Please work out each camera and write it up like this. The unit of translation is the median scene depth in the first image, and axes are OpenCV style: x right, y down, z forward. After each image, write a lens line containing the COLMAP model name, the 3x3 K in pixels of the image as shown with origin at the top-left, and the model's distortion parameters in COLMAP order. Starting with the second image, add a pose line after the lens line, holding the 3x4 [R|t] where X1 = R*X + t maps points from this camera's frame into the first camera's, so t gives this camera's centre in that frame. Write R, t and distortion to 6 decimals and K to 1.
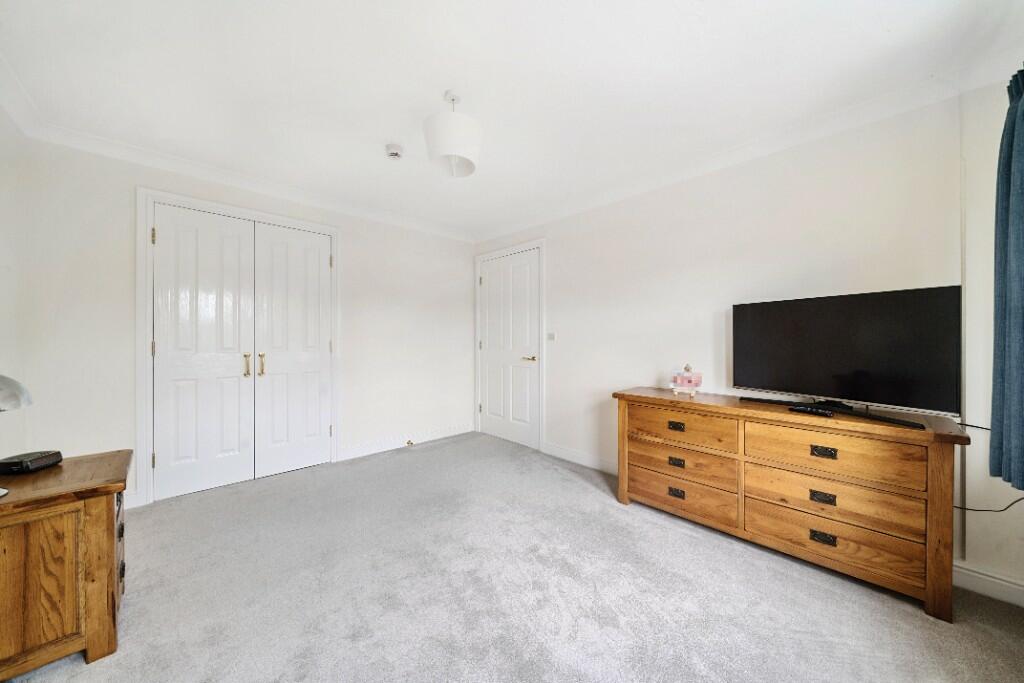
lens RADIAL K [[348.0, 0, 511.4], [0, 348.0, 340.8], [0, 0, 1]] dist [-0.002931, -0.000370]
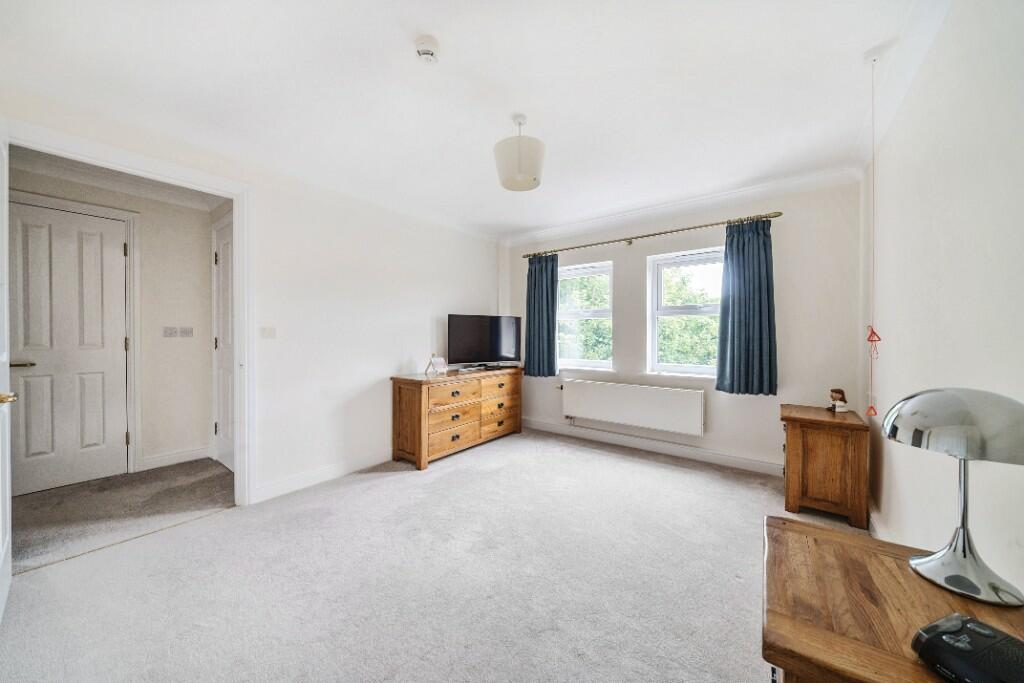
lens RADIAL K [[348.0, 0, 514.2], [0, 348.0, 339.3], [0, 0, 1]] dist [-0.002931, -0.000370]
pose [[-0.141874, -0.023991, 0.989594, -1.046149], [-0.002298, 0.999712, 0.023907, -0.025540], [-0.989882, 0.001118, -0.141888, 0.958803]]
